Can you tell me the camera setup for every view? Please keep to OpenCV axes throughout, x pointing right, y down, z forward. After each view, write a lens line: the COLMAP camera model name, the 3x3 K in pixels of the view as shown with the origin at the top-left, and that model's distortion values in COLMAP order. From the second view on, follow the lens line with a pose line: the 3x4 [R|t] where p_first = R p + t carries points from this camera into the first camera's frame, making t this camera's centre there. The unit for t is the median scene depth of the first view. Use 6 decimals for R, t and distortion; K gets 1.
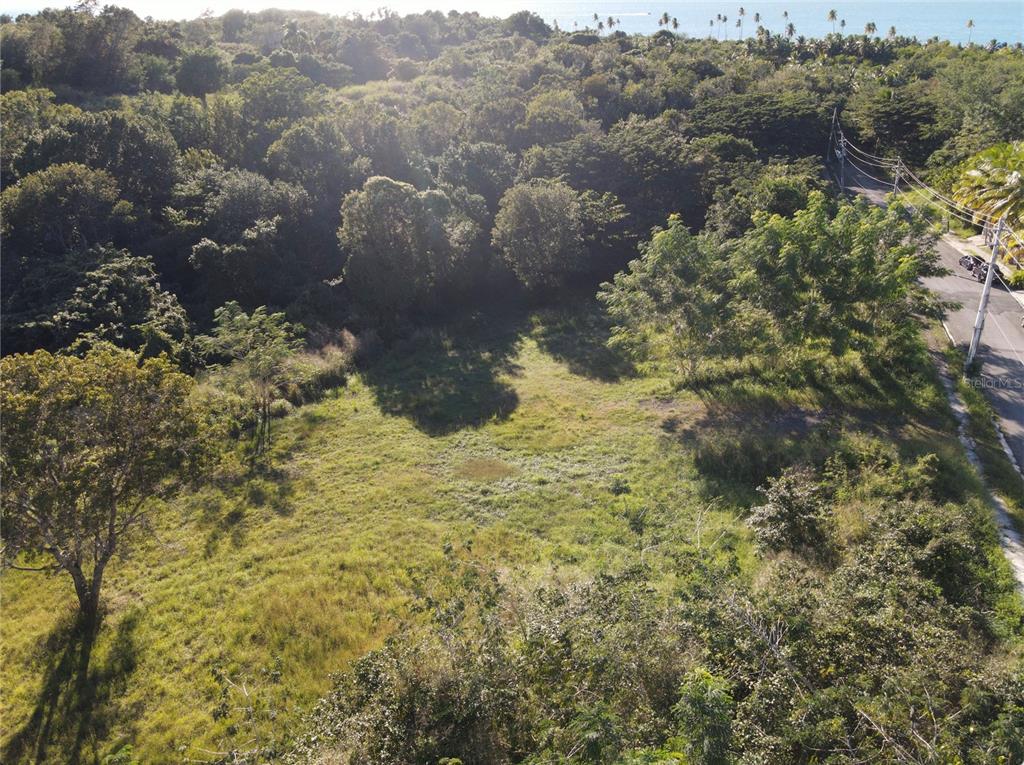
lens RADIAL K [[769.9, 0, 512.0], [0, 769.9, 382.5], [0, 0, 1]] dist [-0.064442, 0.039956]
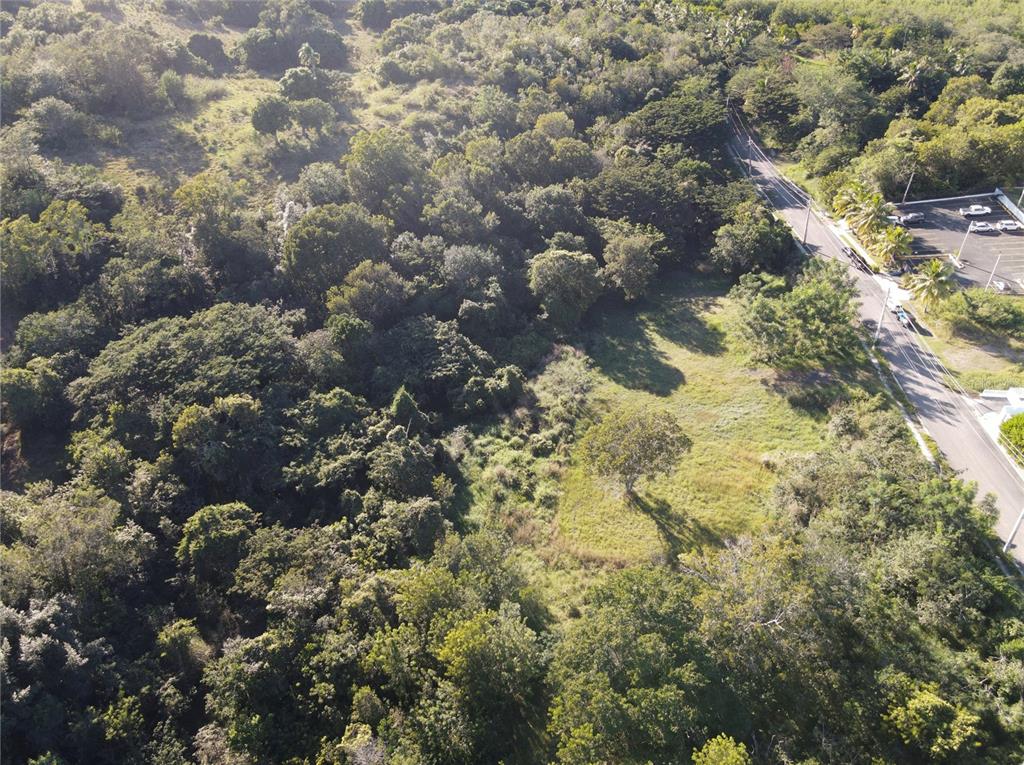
lens RADIAL K [[769.9, 0, 512.0], [0, 769.9, 382.5], [0, 0, 1]] dist [-0.064442, 0.039956]
pose [[0.964605, -0.168121, 0.203158, -1.018564], [0.127025, 0.971377, 0.200728, -0.511685], [-0.231089, -0.167818, 0.958350, -1.082143]]
